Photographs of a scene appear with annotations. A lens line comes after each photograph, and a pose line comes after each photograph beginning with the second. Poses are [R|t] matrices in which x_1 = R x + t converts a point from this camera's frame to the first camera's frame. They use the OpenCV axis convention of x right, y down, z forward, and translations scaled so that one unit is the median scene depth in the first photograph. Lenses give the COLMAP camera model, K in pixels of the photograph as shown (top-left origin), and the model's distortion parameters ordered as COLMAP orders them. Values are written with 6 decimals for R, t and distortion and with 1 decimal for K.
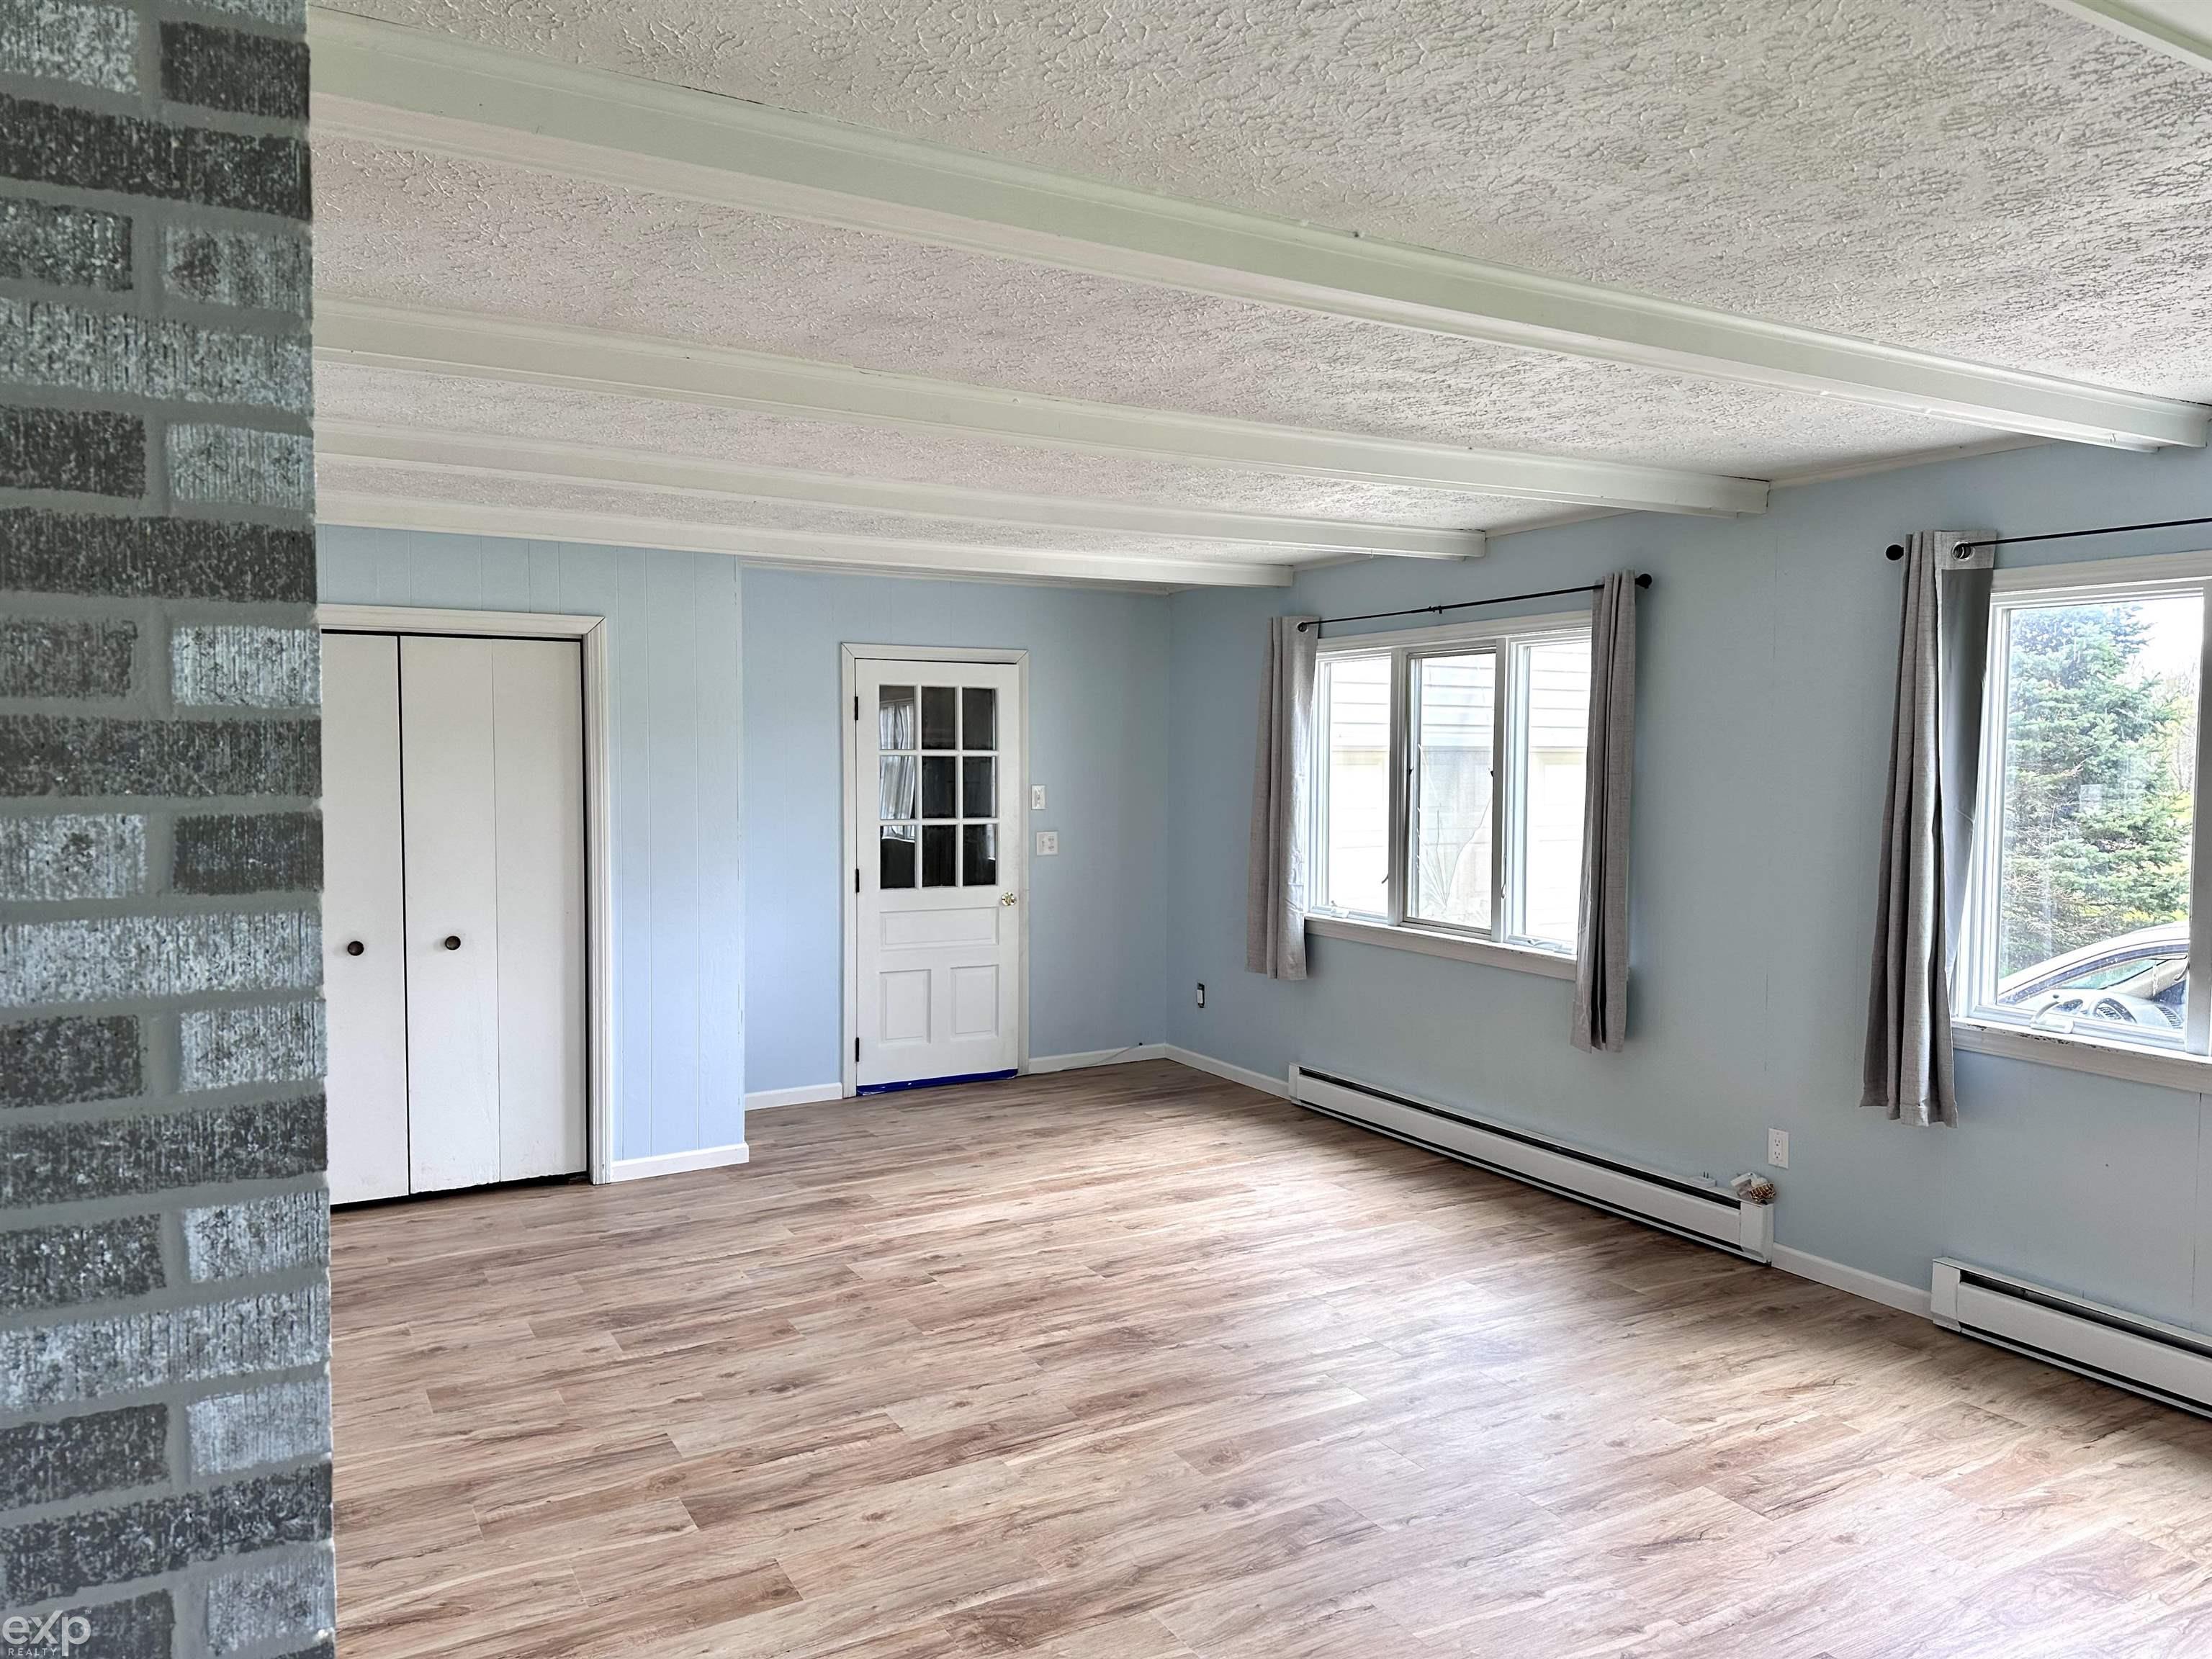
lens RADIAL K [[1561.5, 0, 1110.4], [0, 1561.5, 811.9], [0, 0, 1]] dist [0.081684, -0.084552]
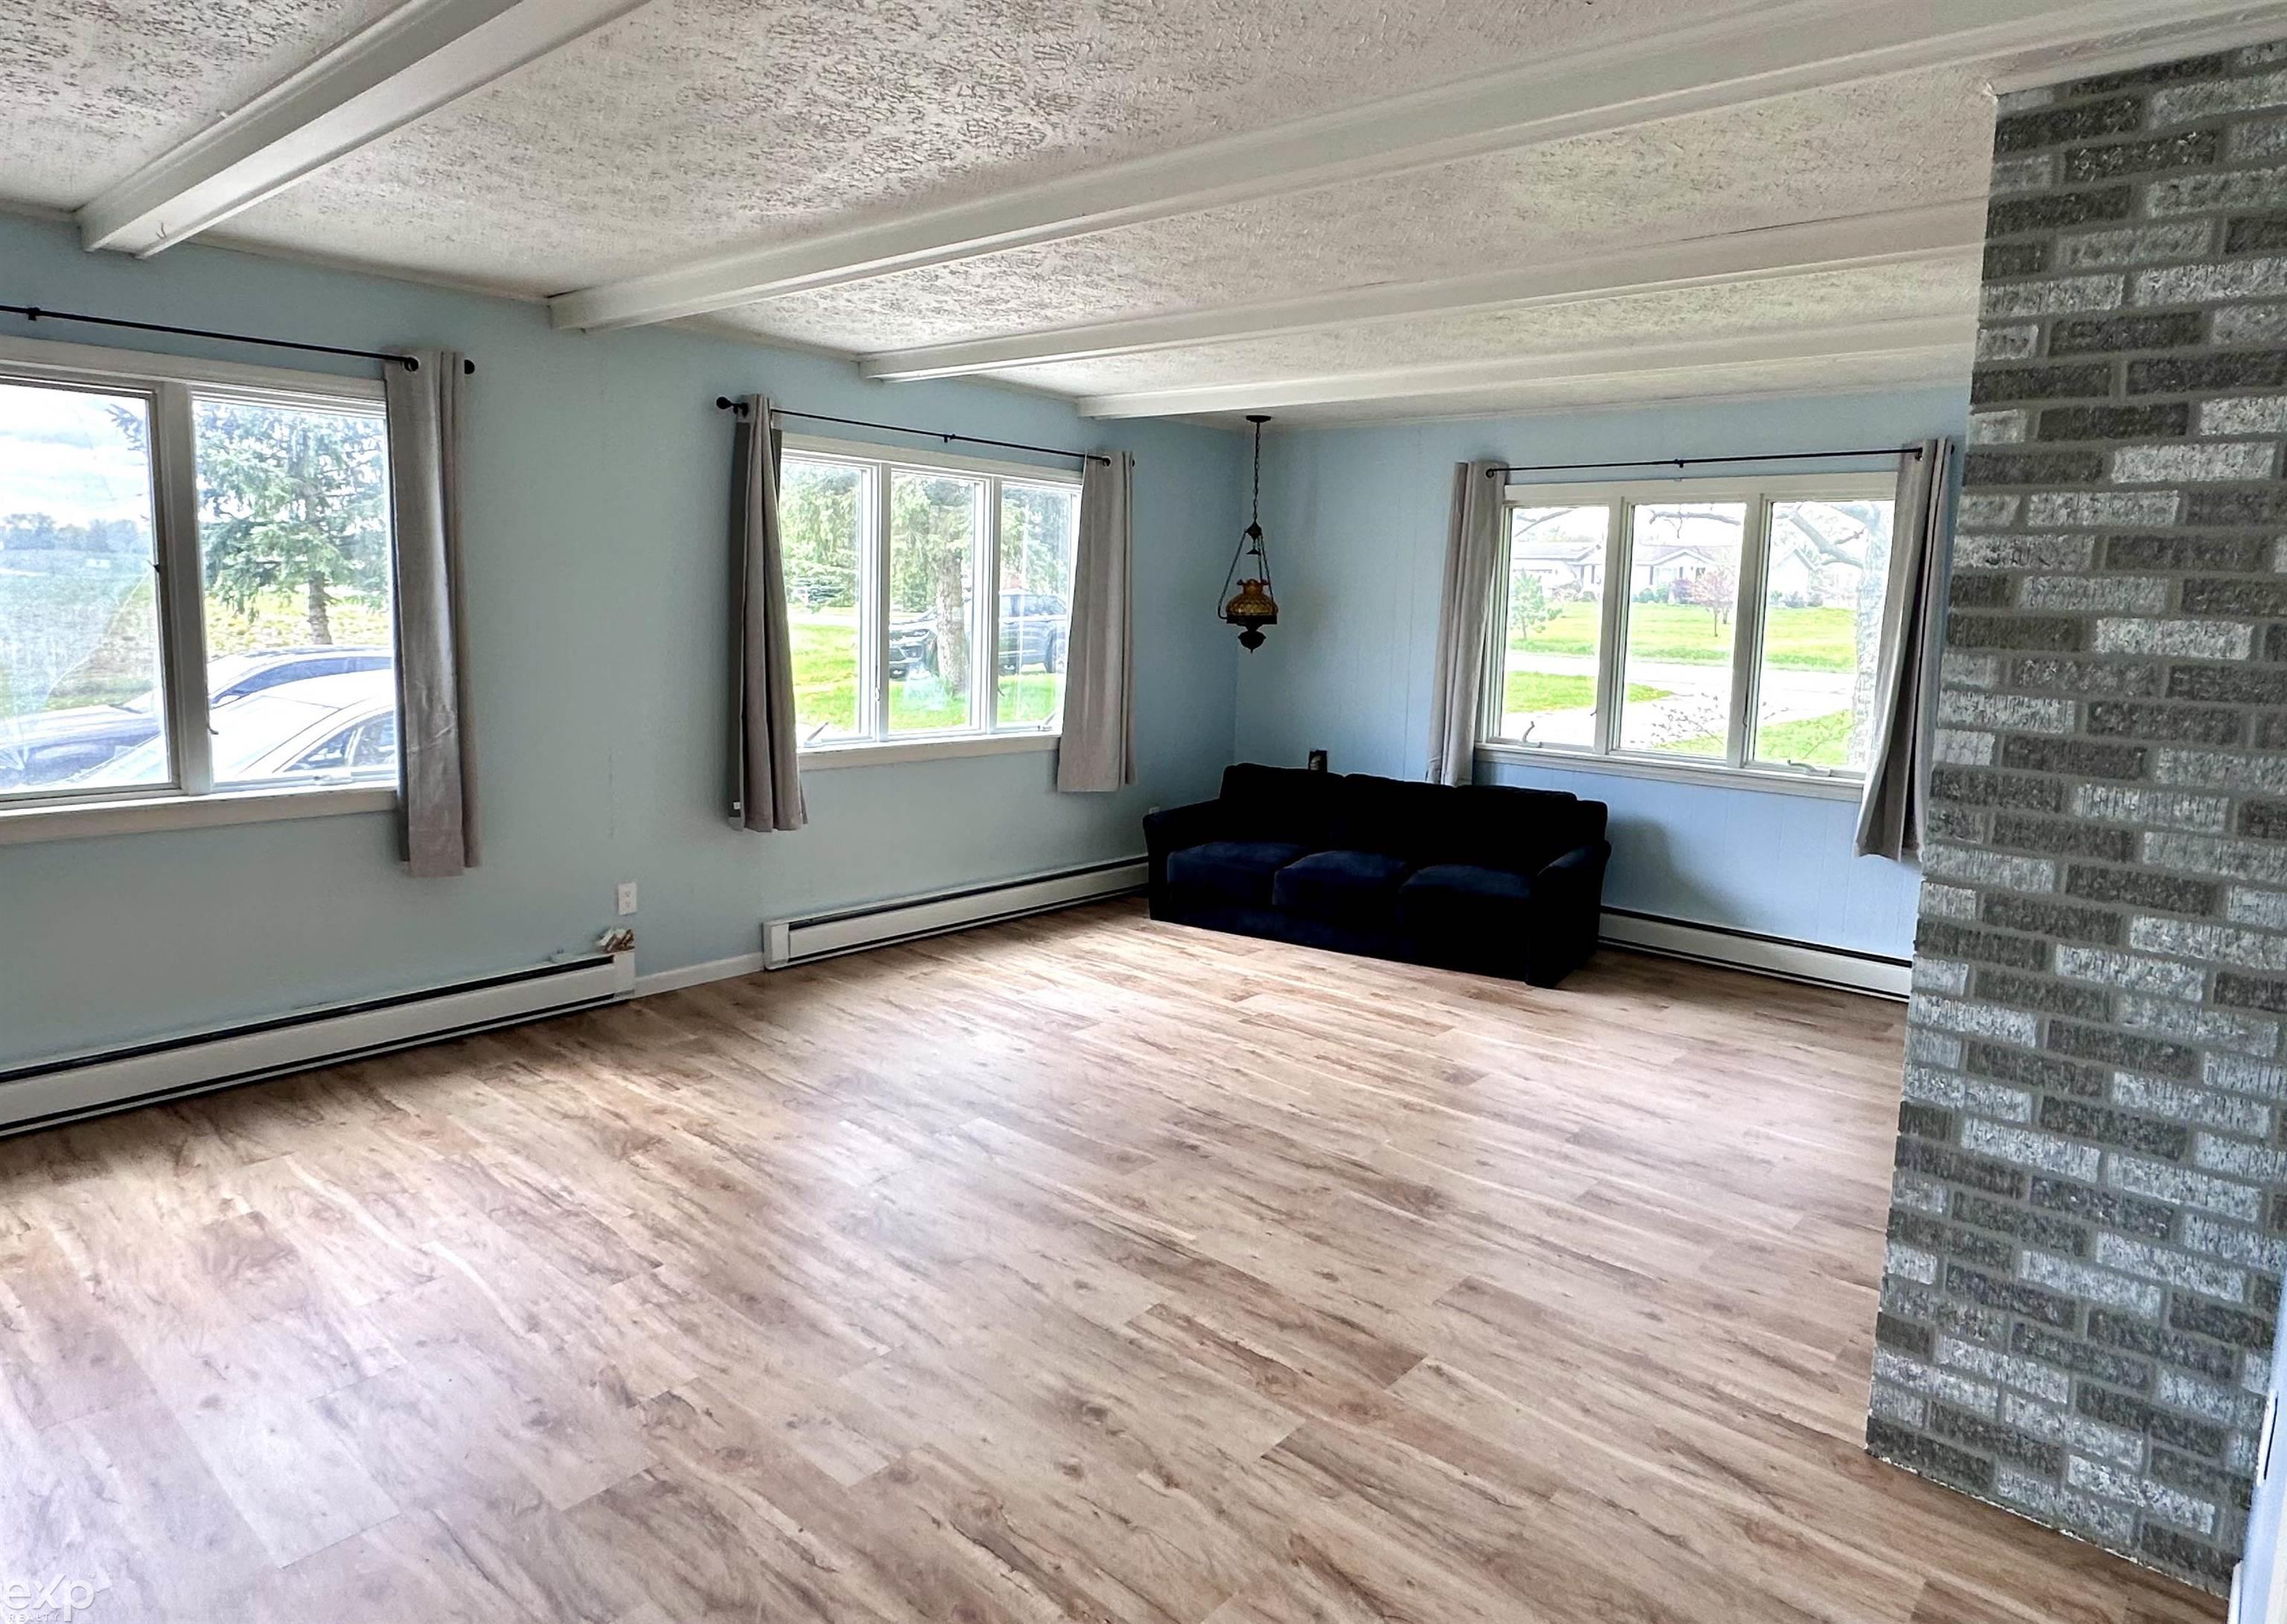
lens RADIAL K [[1358.8, 0, 1165.8], [0, 1358.8, 813.3], [0, 0, 1]] dist [0.031126, -0.001200]
pose [[-0.333772, -0.170637, 0.927081, -0.599393], [0.004942, 0.983150, 0.182736, -0.031962], [-0.942641, 0.065574, -0.327305, 0.890809]]
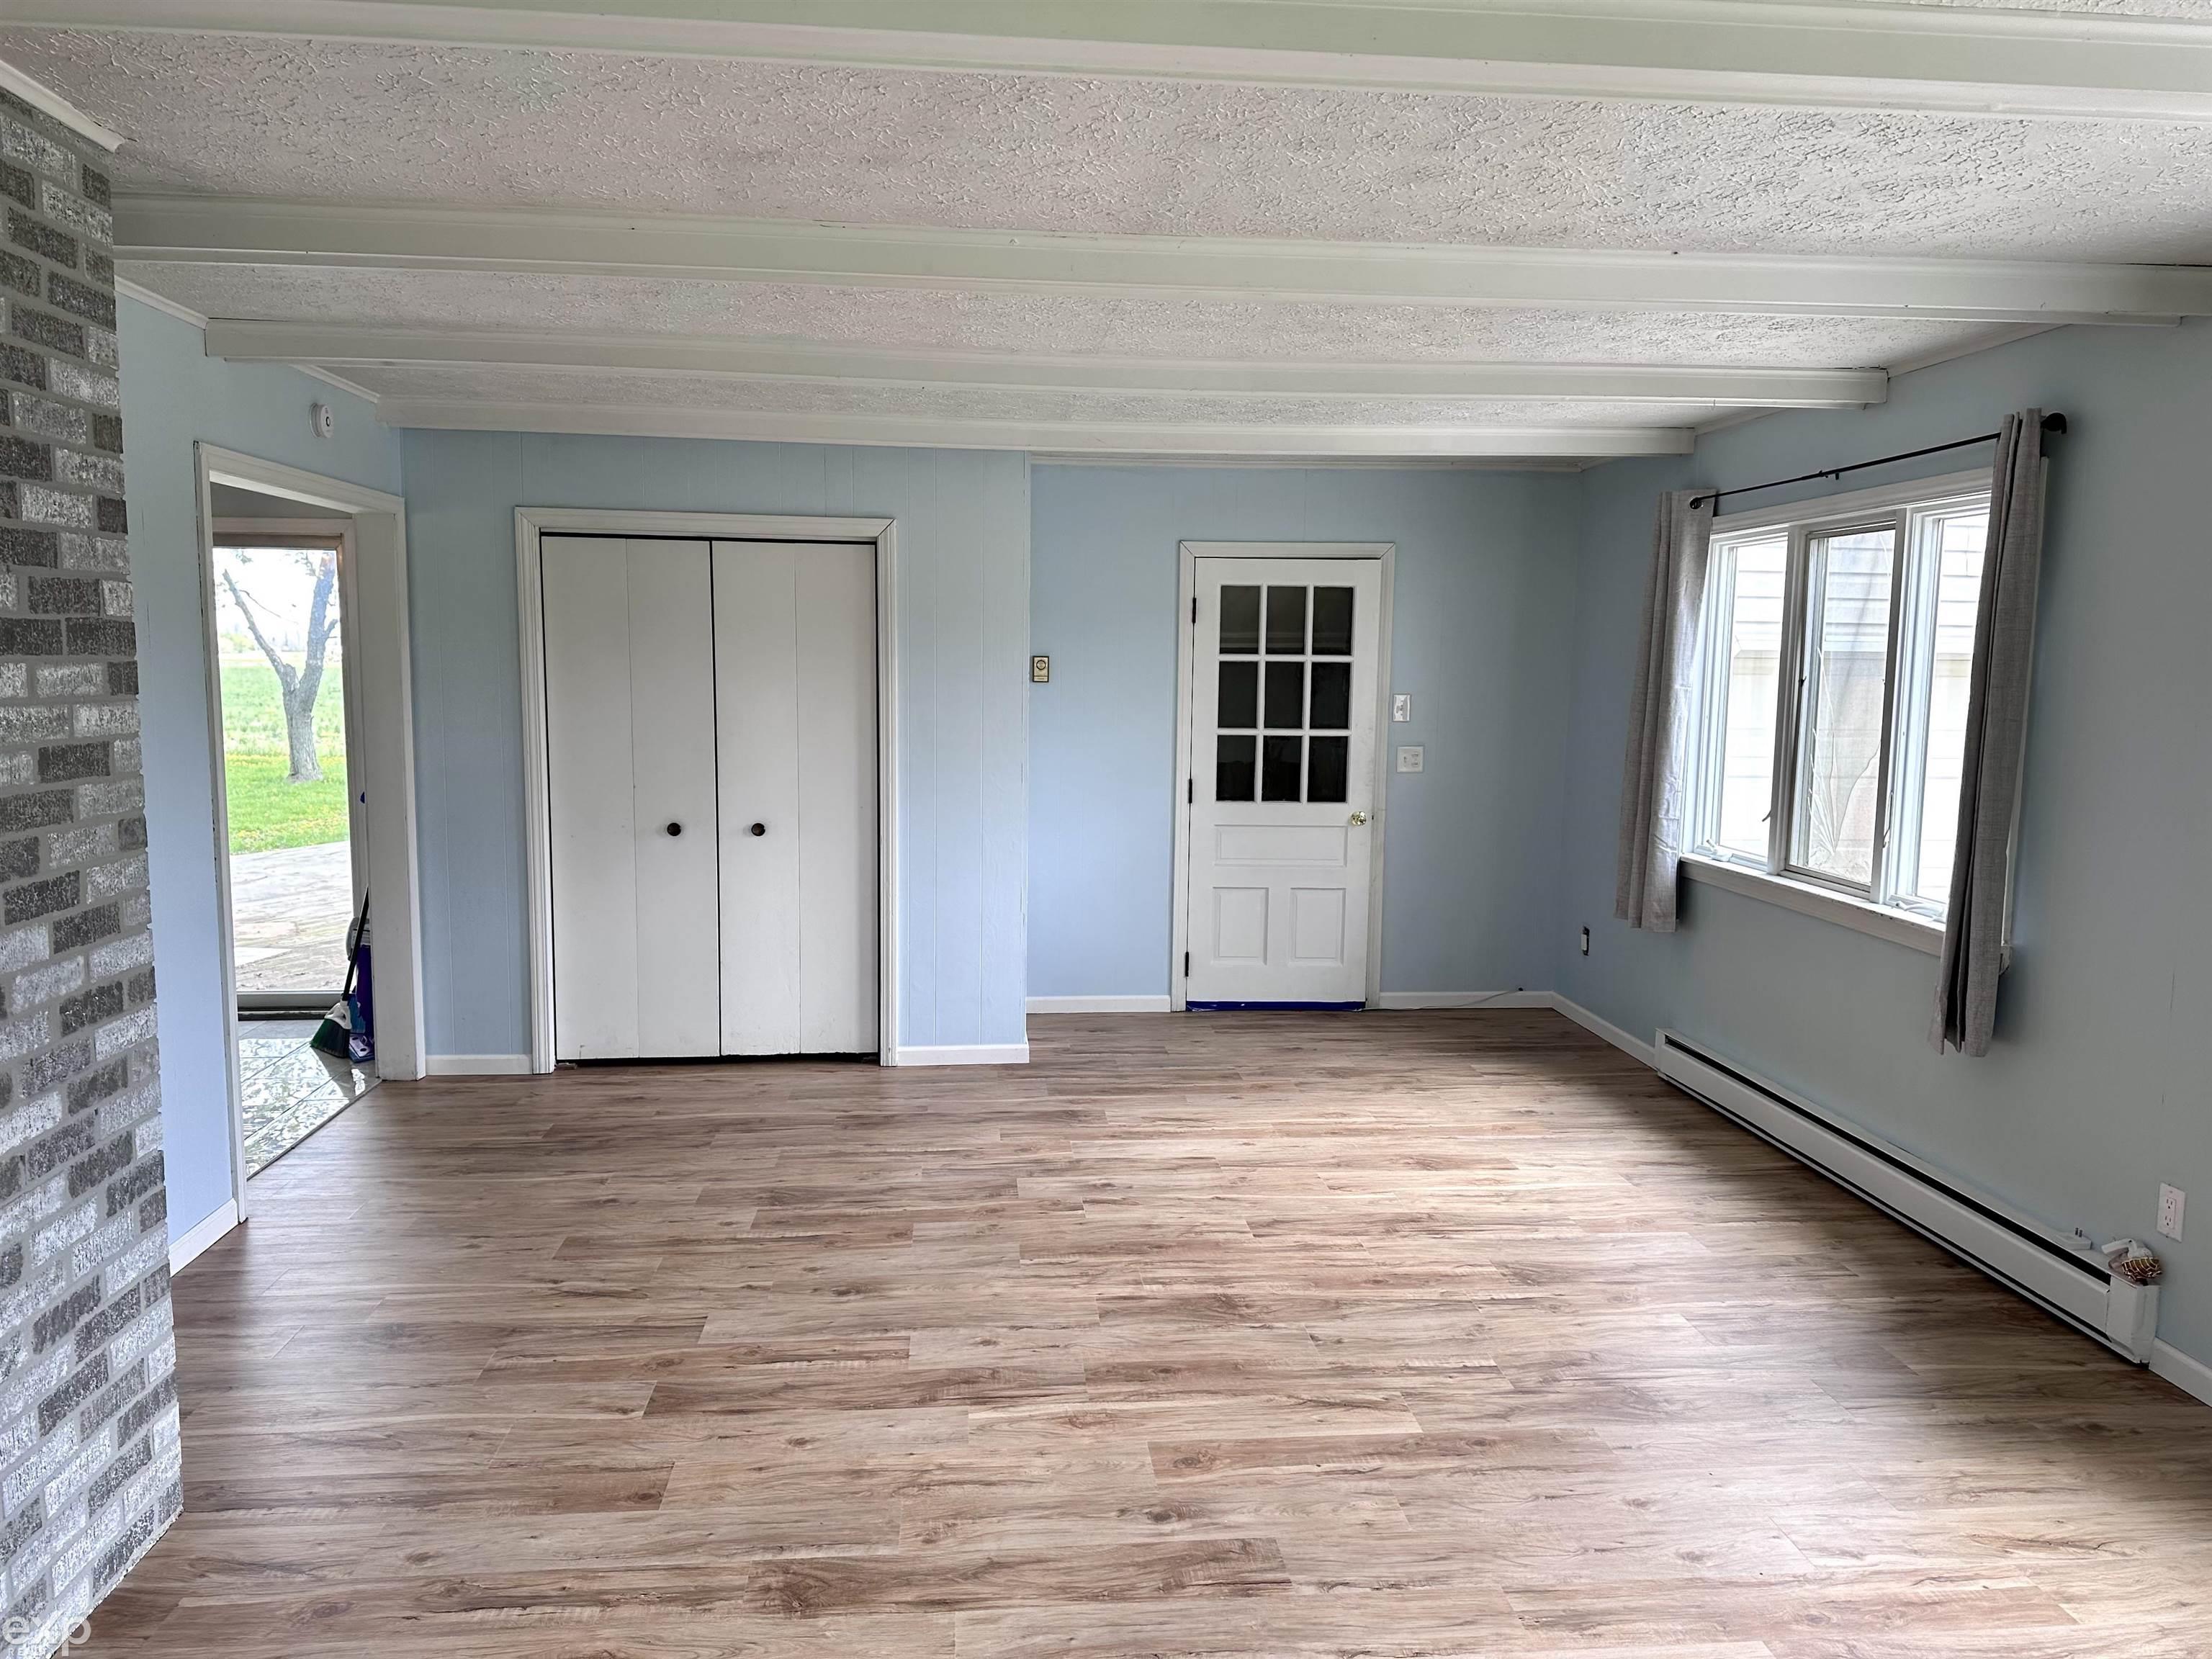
lens RADIAL K [[1561.5, 0, 1090.0], [0, 1561.5, 819.0], [0, 0, 1]] dist [0.081684, -0.084552]
pose [[0.909935, 0.051795, -0.411503, 0.246954], [-0.026917, 0.997455, 0.066027, -0.000271], [0.413876, -0.049004, 0.909013, 0.138793]]
